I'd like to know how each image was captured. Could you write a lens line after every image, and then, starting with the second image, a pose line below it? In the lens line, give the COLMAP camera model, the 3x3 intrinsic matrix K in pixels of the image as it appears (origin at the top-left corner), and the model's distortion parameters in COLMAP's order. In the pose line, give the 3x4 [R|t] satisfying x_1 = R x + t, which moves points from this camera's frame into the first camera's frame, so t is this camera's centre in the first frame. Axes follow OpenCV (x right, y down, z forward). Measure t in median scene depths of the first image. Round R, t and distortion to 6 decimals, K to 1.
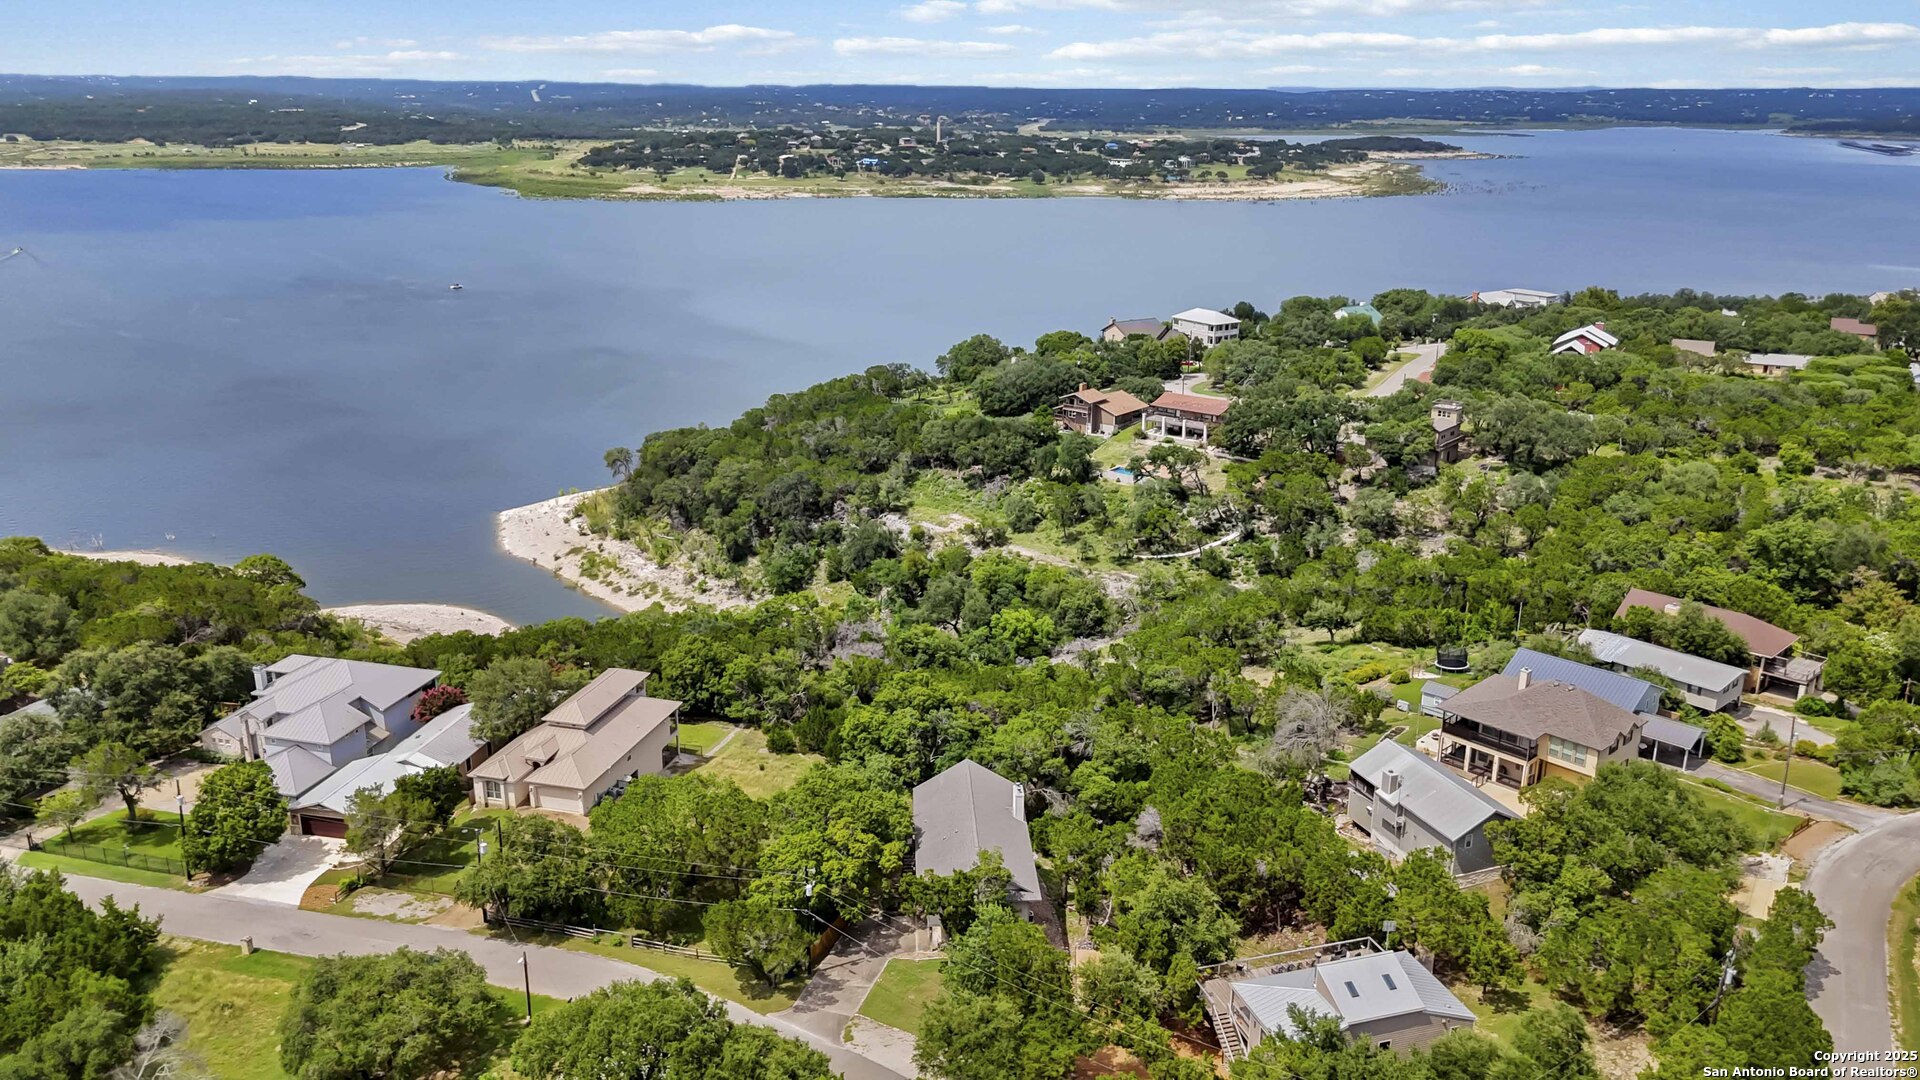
lens RADIAL K [[1415.4, 0, 960.2], [0, 1415.4, 556.5], [0, 0, 1]] dist [0.086972, -0.098886]
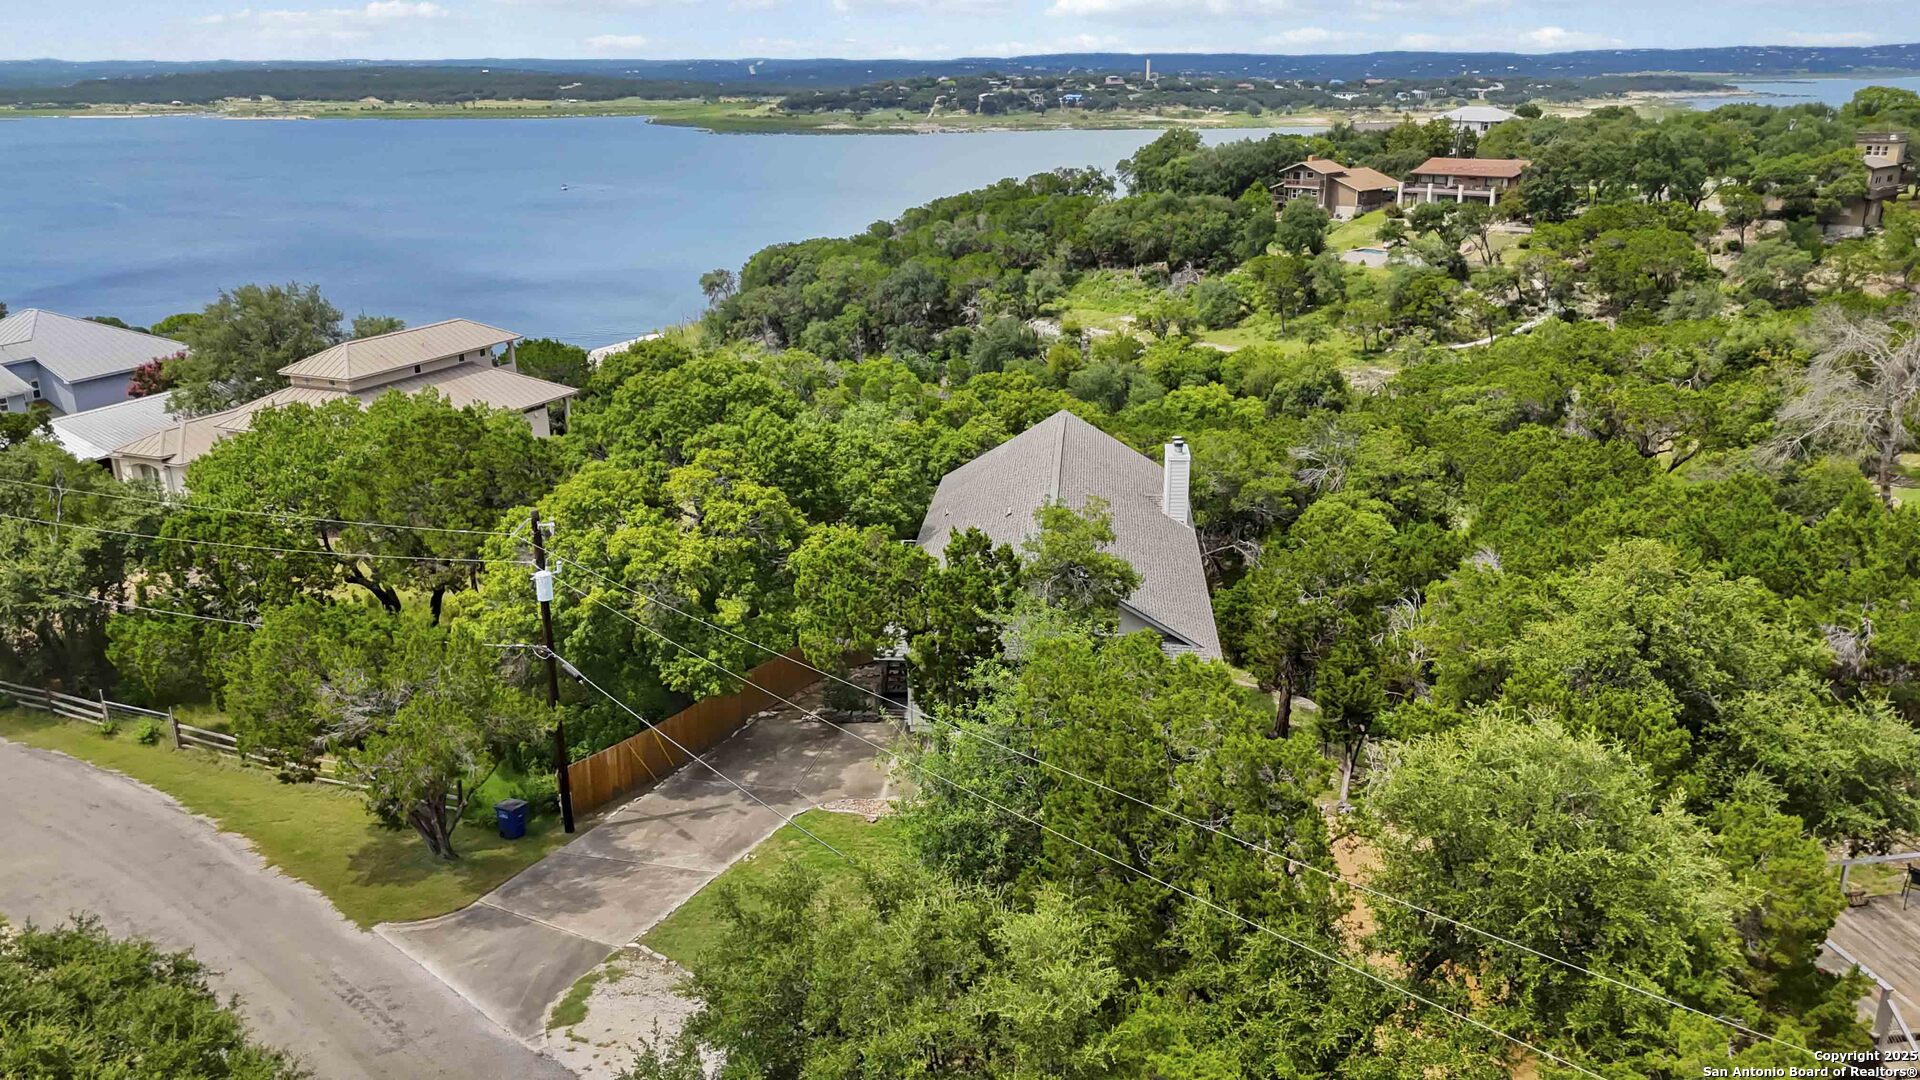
lens RADIAL K [[1423.8, 0, 959.1], [0, 1423.8, 538.6], [0, 0, 1]] dist [0.066675, -0.063414]
pose [[0.989775, 0.030938, -0.139242, 0.016028], [-0.030978, 0.999518, 0.001880, 0.083547], [0.139233, 0.002452, 0.990257, 0.254309]]
